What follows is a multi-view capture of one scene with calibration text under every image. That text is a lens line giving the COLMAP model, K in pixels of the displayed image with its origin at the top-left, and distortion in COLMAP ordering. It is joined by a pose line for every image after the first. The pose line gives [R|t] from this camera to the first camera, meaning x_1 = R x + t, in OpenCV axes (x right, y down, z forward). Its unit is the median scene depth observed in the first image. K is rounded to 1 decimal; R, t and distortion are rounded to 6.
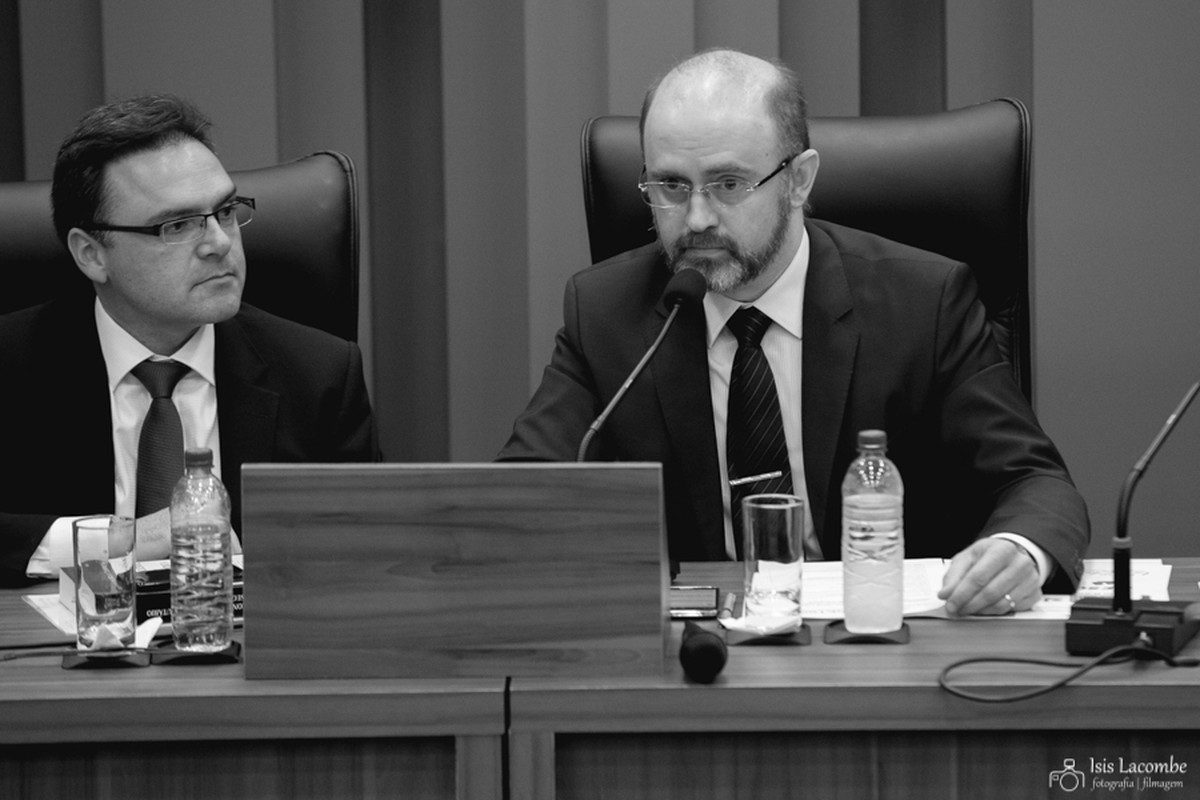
lens RADIAL K [[6860.6, 0, 600.0], [0, 6860.6, 400.0], [0, 0, 1]] dist [0.444642, 11.289637]
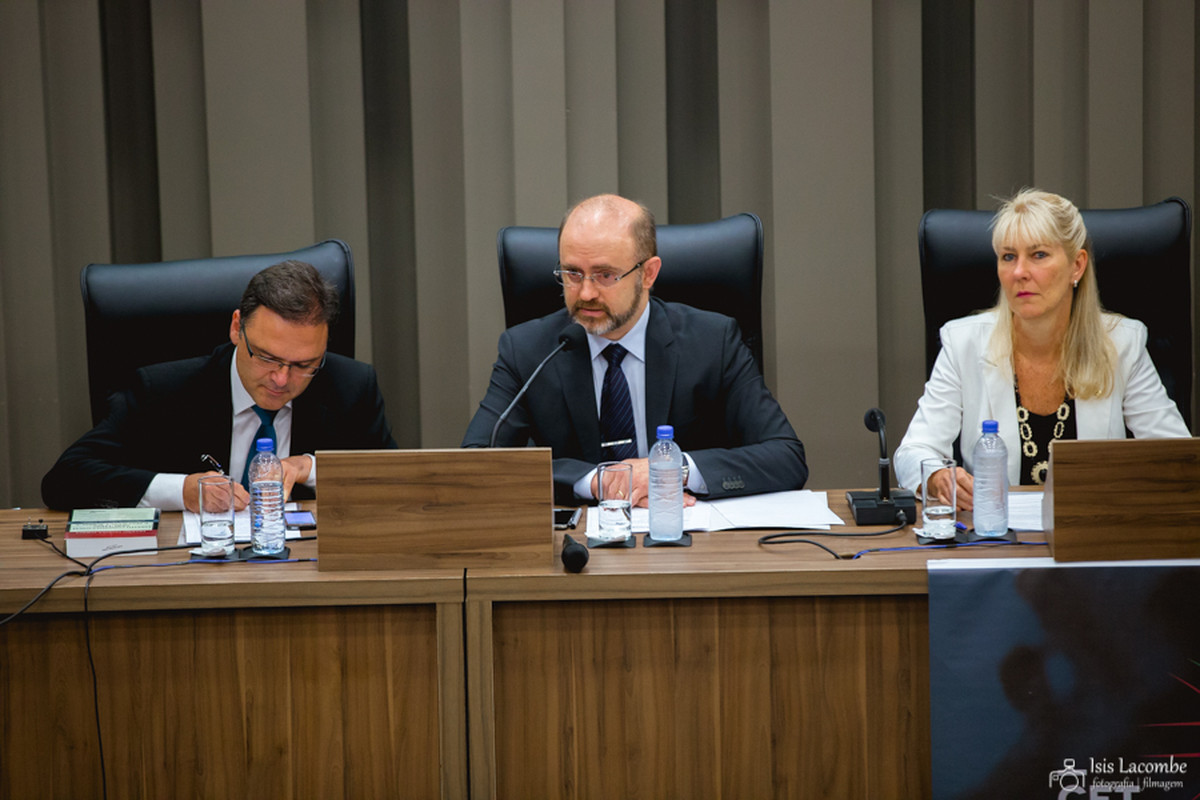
lens RADIAL K [[6849.7, 0, 600.0], [0, 6849.7, 400.0], [0, 0, 1]] dist [1.908999, -11.712047]
pose [[0.999969, -0.007664, 0.001975, 0.018245], [0.007657, 0.999965, 0.003425, -0.009302], [-0.002001, -0.003410, 0.999992, -0.781071]]
